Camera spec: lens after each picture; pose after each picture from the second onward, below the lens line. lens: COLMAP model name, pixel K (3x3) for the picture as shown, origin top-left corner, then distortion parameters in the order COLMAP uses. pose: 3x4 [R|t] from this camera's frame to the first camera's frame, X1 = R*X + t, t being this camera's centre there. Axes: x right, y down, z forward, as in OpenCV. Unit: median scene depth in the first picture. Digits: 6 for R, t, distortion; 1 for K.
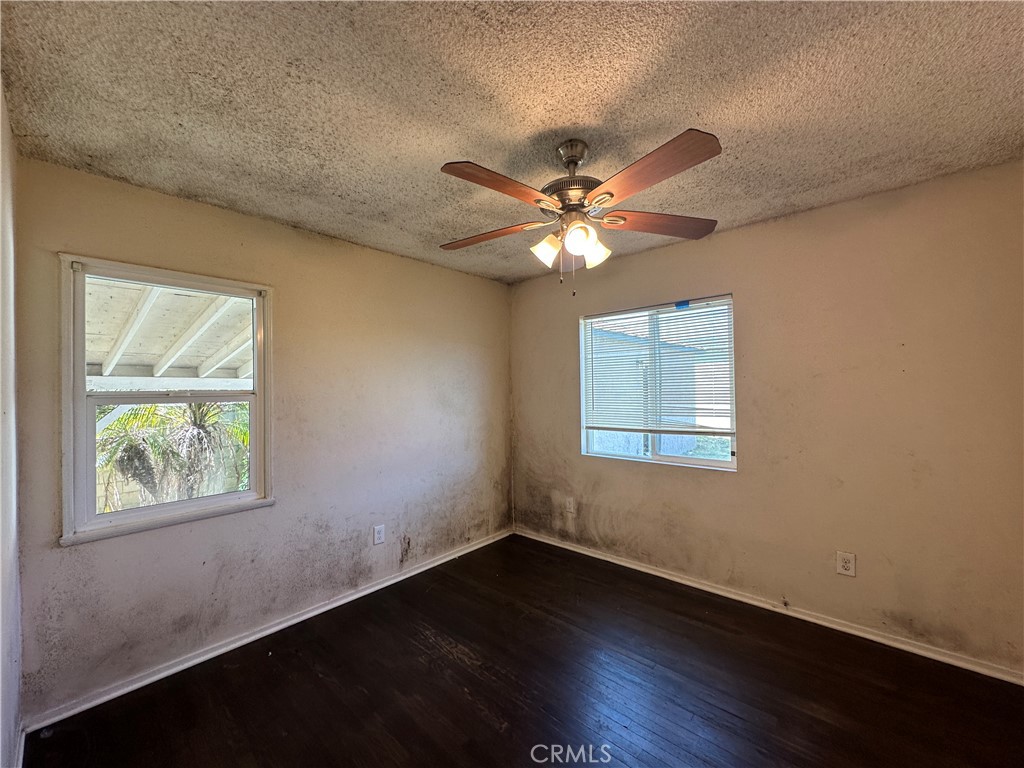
lens RADIAL K [[406.7, 0, 510.9], [0, 406.7, 384.9], [0, 0, 1]] dist [-0.004088, 0.000641]
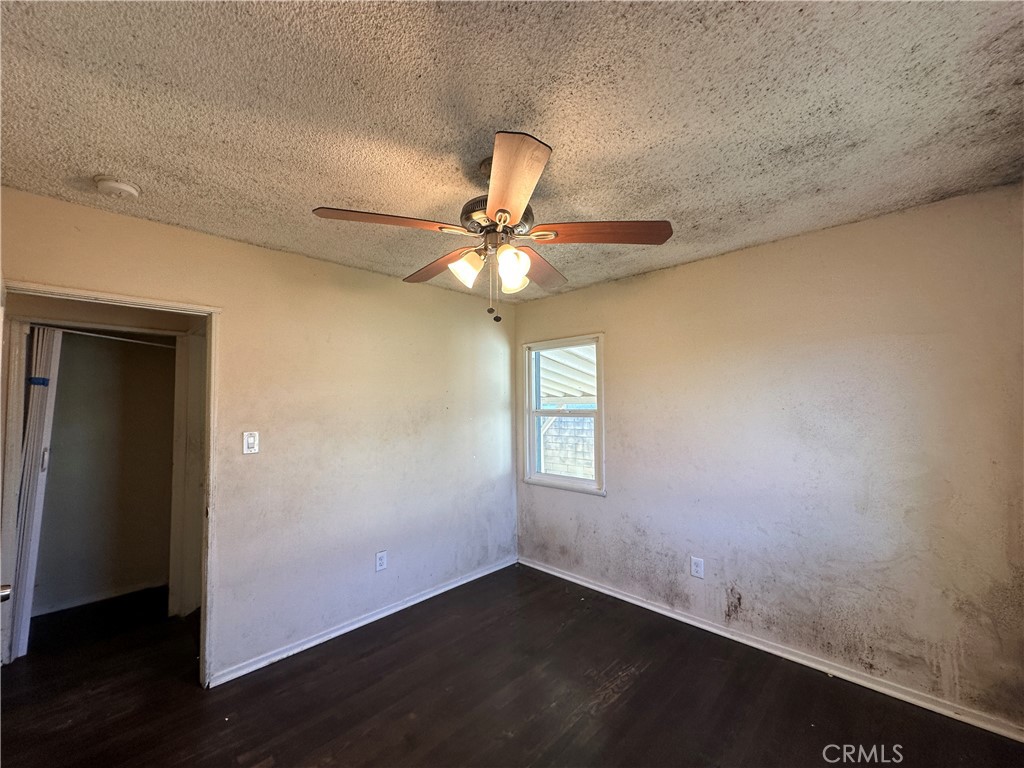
lens RADIAL K [[406.7, 0, 510.9], [0, 406.7, 384.9], [0, 0, 1]] dist [-0.004088, 0.000641]
pose [[-0.037583, -0.033425, -0.998734, 0.653910], [0.021202, 0.999189, -0.034238, -0.025382], [0.999069, -0.022462, -0.036844, 0.642916]]
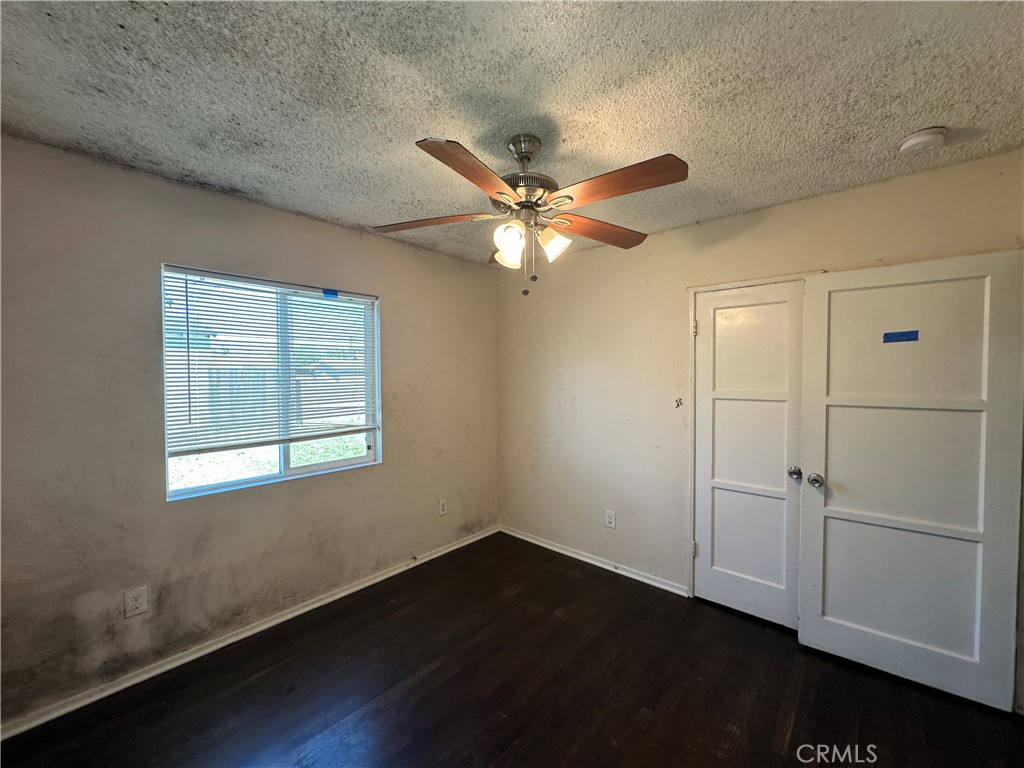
lens RADIAL K [[406.7, 0, 510.9], [0, 406.7, 384.9], [0, 0, 1]] dist [-0.004088, 0.000641]
pose [[-0.004242, -0.013117, 0.999905, -0.499886], [-0.007753, 0.999884, 0.013084, -0.010338], [-0.999961, -0.007696, -0.004344, 0.625847]]
